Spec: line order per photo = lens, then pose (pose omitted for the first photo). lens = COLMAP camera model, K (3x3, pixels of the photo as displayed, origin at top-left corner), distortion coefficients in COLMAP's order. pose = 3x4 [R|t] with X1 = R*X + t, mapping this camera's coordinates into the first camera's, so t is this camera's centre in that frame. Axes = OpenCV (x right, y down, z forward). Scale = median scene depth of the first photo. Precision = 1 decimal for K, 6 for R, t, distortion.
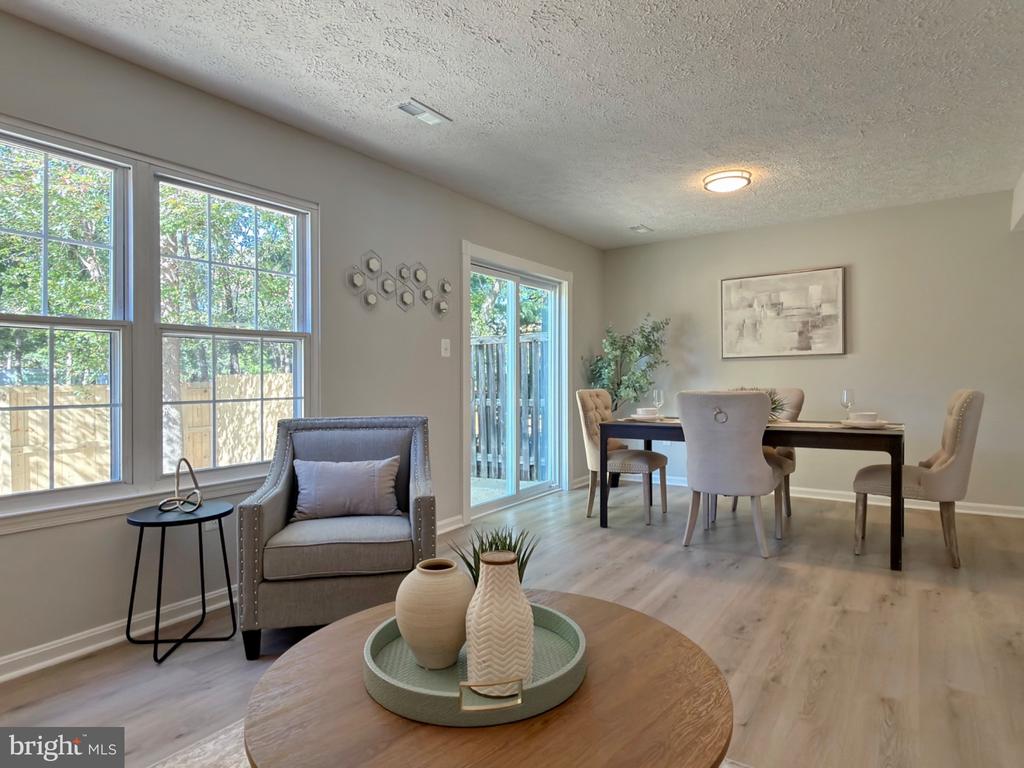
lens RADIAL K [[558.9, 0, 512.5], [0, 558.9, 383.2], [0, 0, 1]] dist [-0.003262, 0.000565]
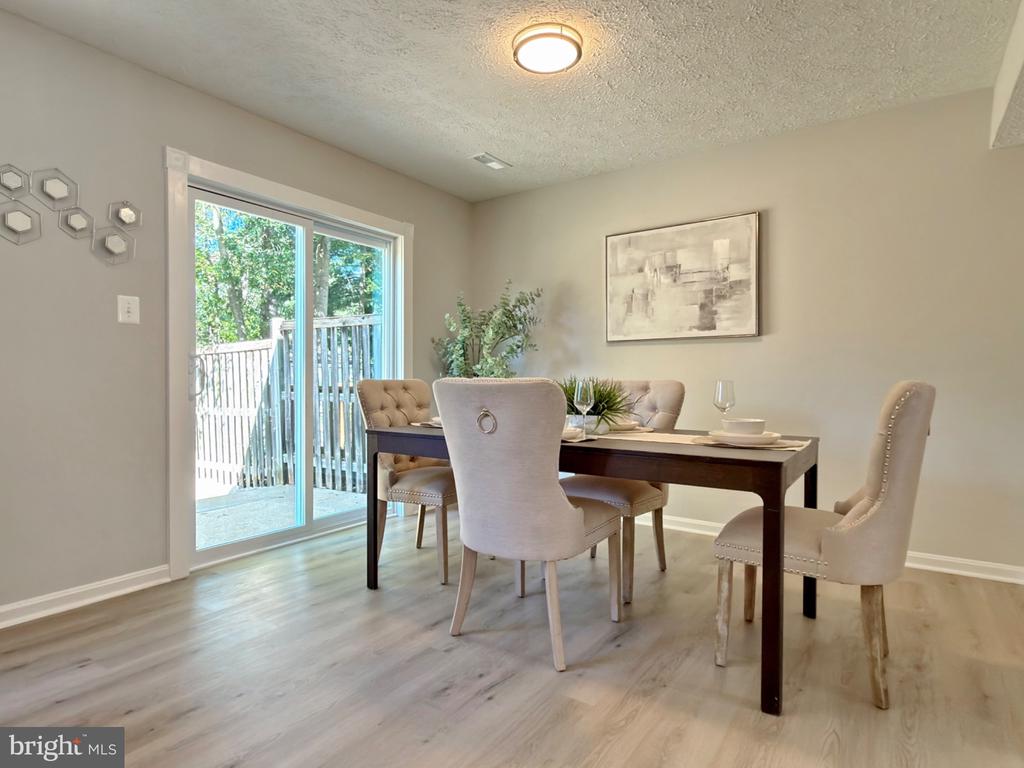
lens RADIAL K [[558.9, 0, 512.5], [0, 558.9, 378.8], [0, 0, 1]] dist [-0.003262, 0.000565]
pose [[0.999755, 0.015110, 0.016165, 0.270679], [-0.015000, 0.999864, -0.006869, 0.012836], [-0.016267, 0.006625, 0.999846, 0.295353]]
